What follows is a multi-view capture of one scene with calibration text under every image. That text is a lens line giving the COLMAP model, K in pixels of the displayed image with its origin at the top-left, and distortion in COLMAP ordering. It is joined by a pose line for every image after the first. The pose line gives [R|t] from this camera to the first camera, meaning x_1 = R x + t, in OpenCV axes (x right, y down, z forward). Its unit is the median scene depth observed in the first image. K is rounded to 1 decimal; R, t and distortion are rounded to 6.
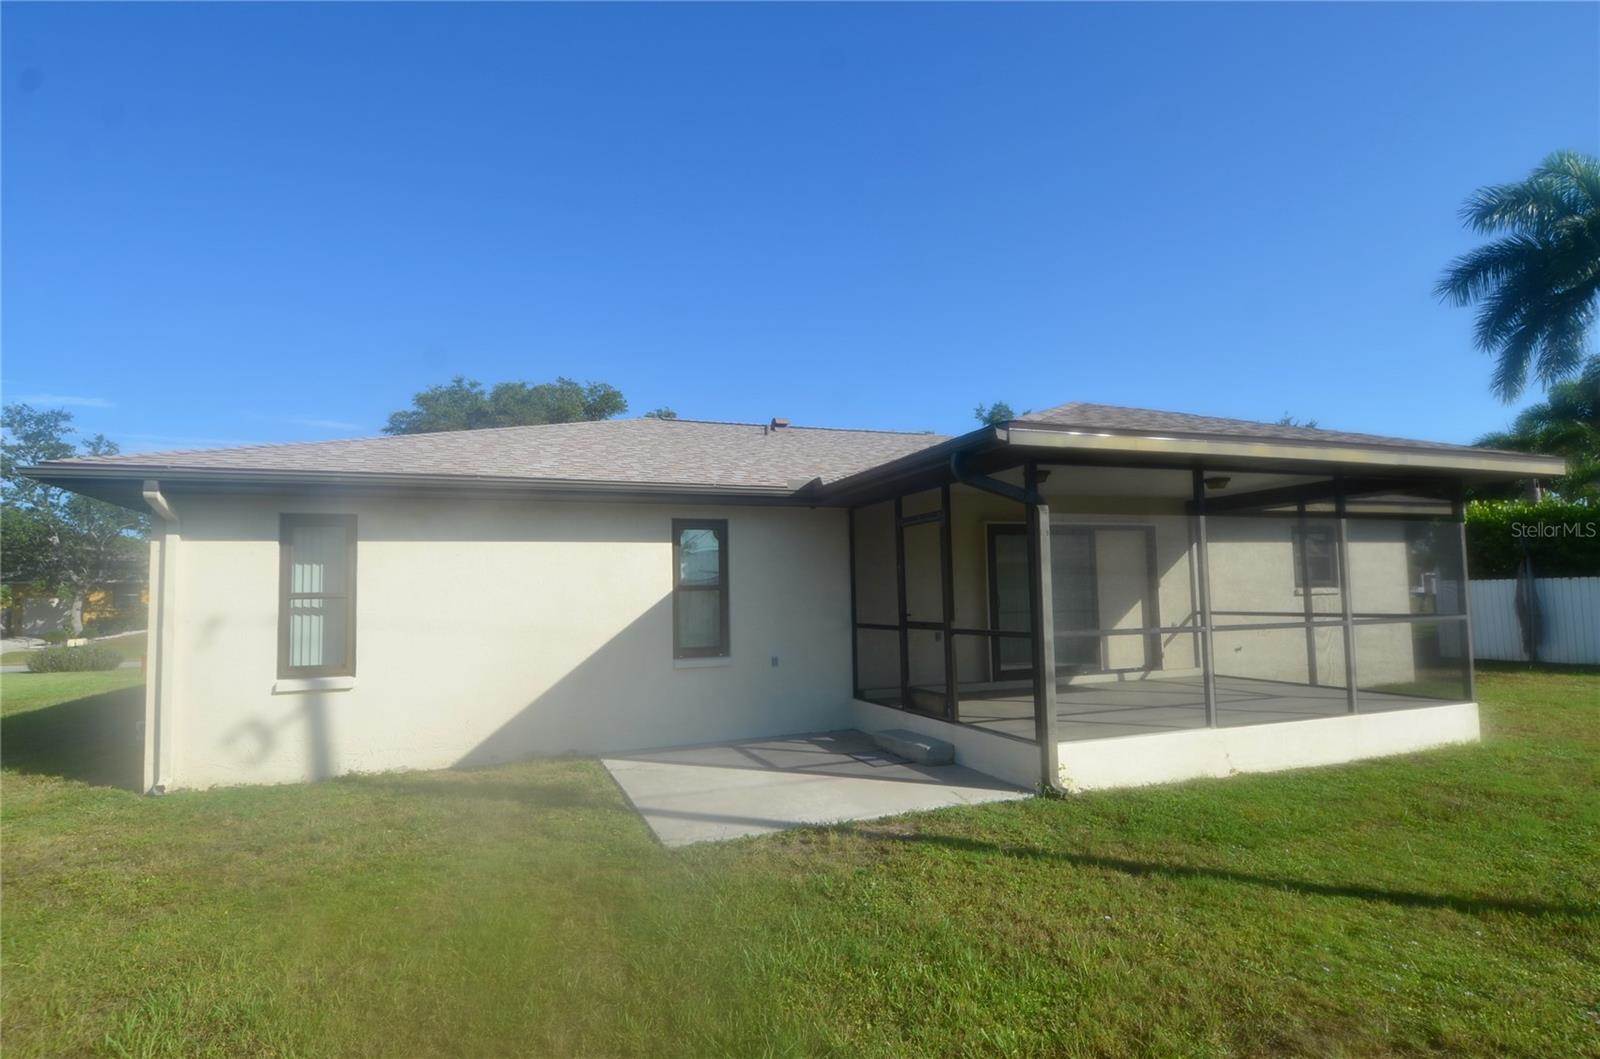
lens RADIAL K [[777.2, 0, 800.0], [0, 777.2, 529.5], [0, 0, 1]] dist [0.000785, 0.000128]
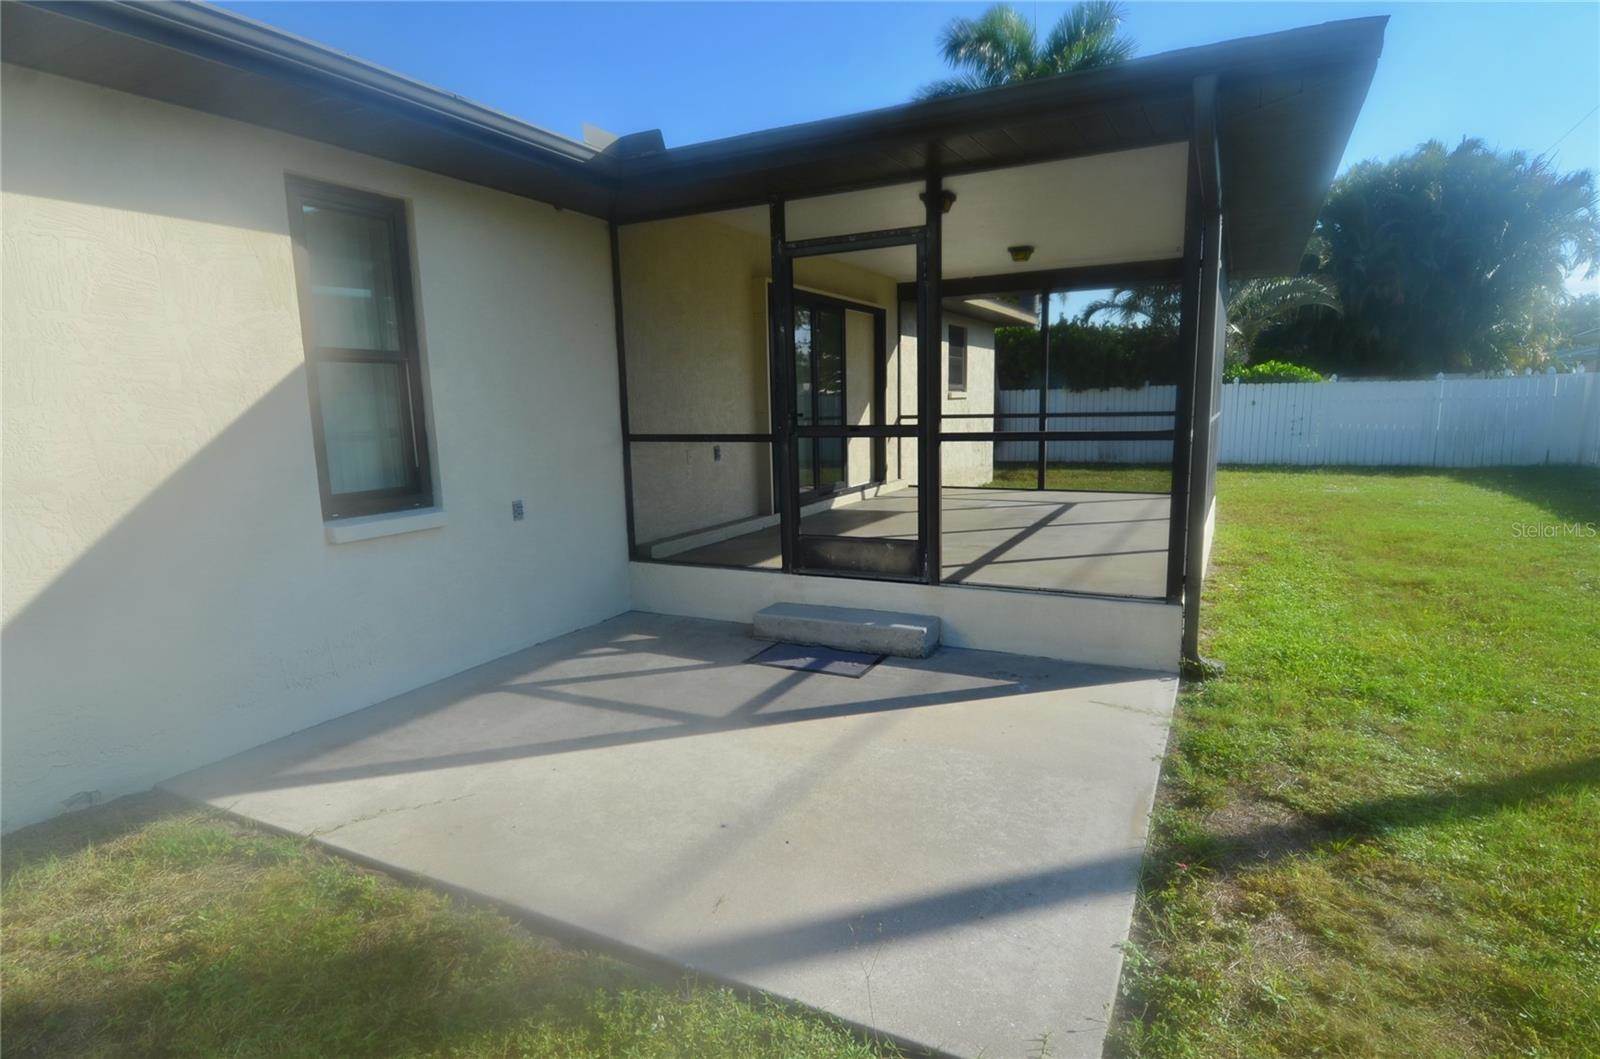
lens RADIAL K [[825.7, 0, 809.2], [0, 825.7, 534.9], [0, 0, 1]] dist [0.044297, -0.050779]
pose [[0.749351, -0.100783, 0.654458, -0.242772], [-0.051634, 0.976447, 0.209489, 0.058658], [-0.660157, -0.190773, 0.726498, 0.457932]]
